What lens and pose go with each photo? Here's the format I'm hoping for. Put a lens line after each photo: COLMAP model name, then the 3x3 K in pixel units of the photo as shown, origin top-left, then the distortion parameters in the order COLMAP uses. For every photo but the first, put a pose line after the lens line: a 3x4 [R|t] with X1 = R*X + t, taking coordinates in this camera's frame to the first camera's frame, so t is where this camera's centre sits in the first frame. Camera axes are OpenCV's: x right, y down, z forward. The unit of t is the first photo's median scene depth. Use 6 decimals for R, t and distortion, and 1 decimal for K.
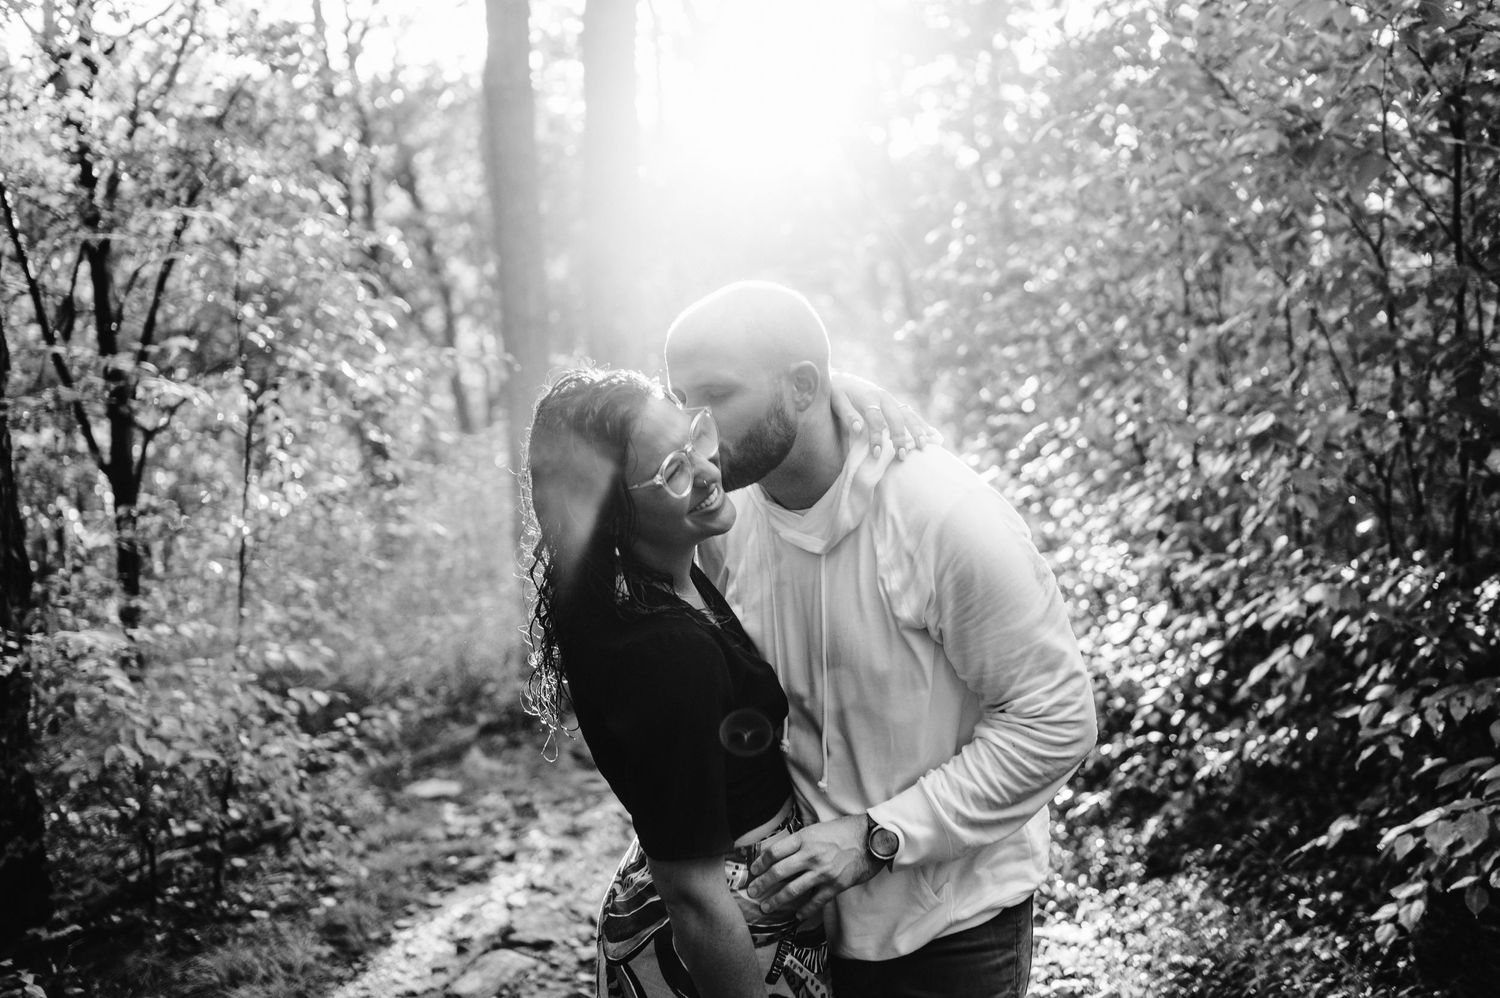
lens RADIAL K [[1472.8, 0, 750.0], [0, 1472.8, 499.0], [0, 0, 1]] dist [-0.000088, 0.002626]
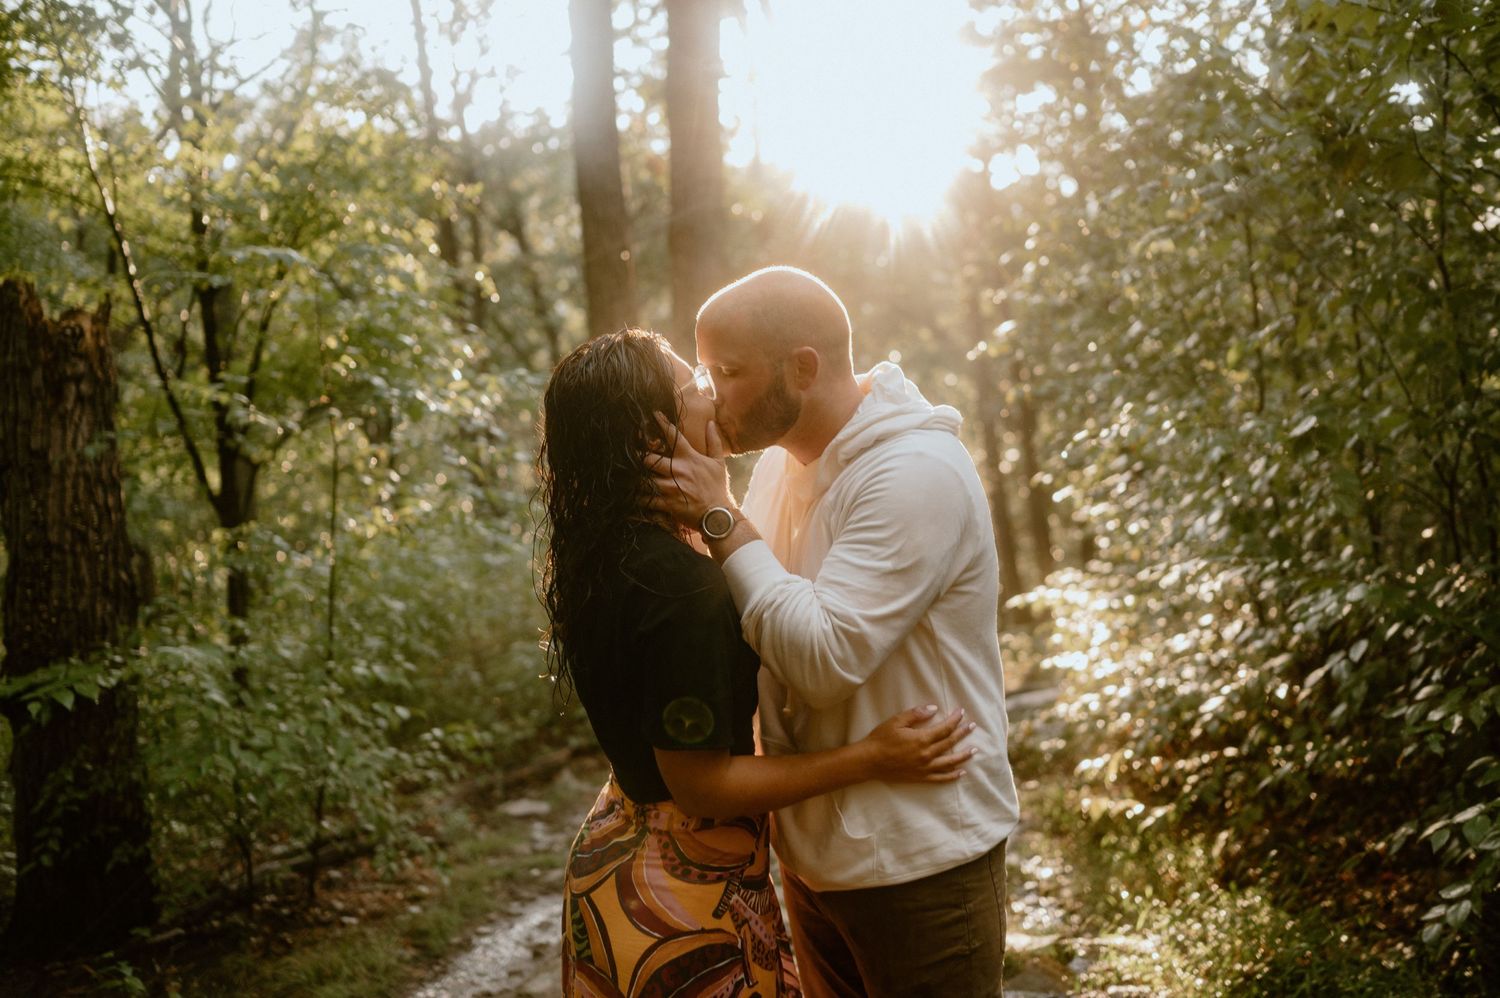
lens RADIAL K [[1487.5, 0, 758.2], [0, 1487.5, 509.4], [0, 0, 1]] dist [-0.008857, 0.012376]
pose [[0.996648, -0.012486, -0.080851, 0.043383], [0.010610, 0.999665, -0.023599, 0.019304], [0.081118, 0.022662, 0.996447, -0.029493]]
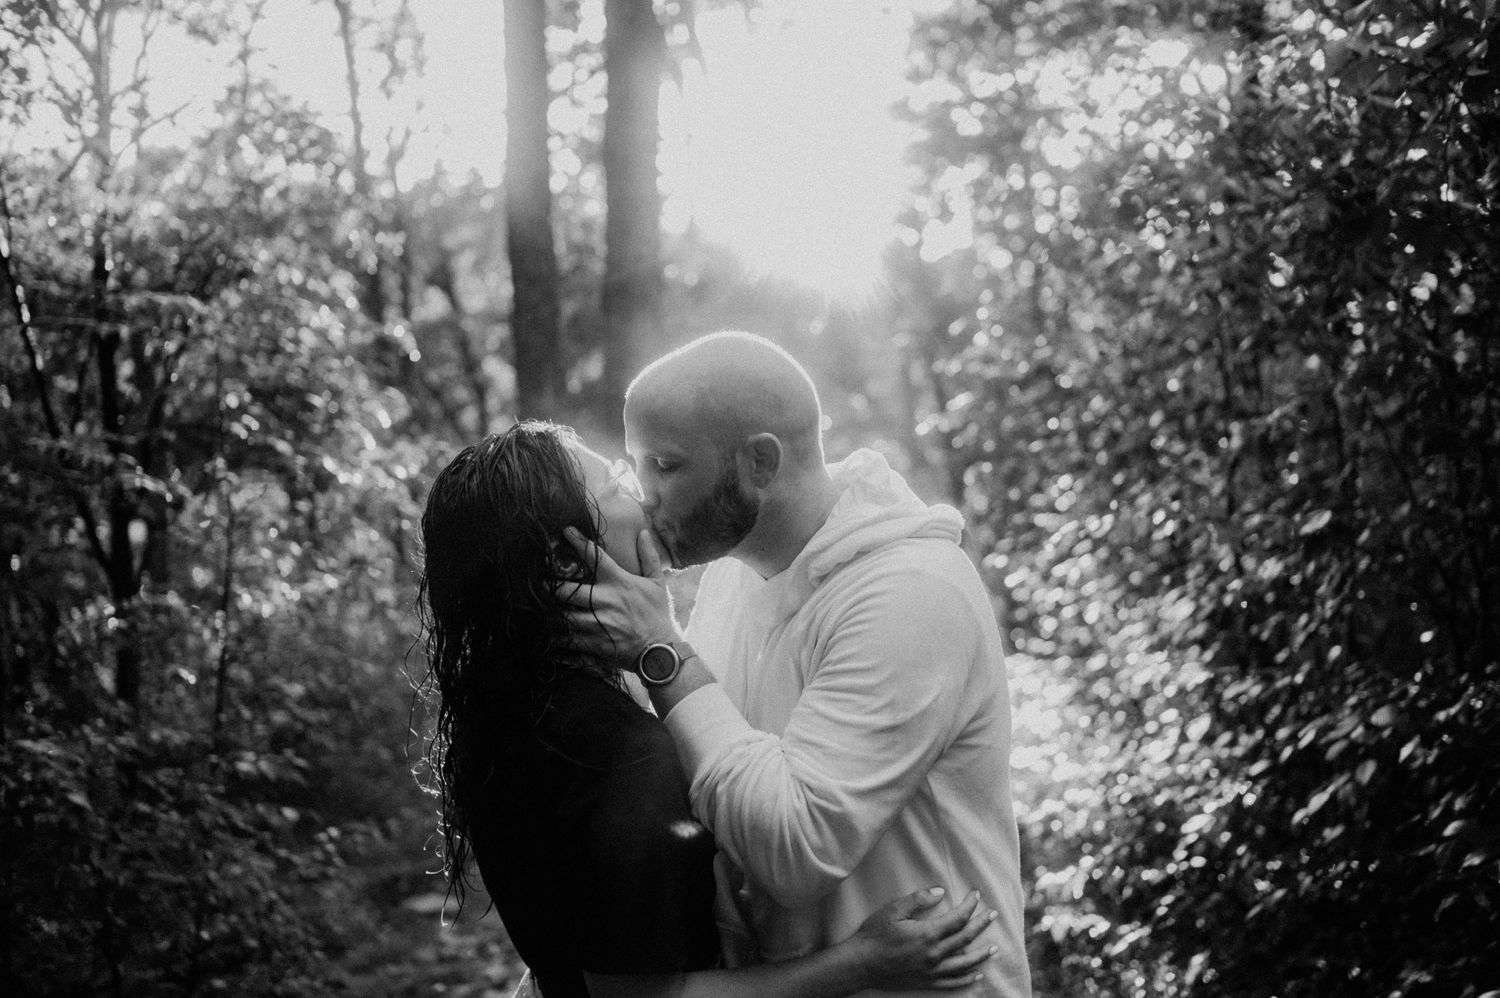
lens RADIAL K [[1427.3, 0, 750.0], [0, 1427.3, 499.0], [0, 0, 1]] dist [-0.021179, -0.007573]
pose [[0.999492, 0.004398, -0.031564, 0.022911], [-0.006551, 0.997635, -0.068423, -0.003019], [0.031188, 0.068595, 0.997157, 0.094802]]
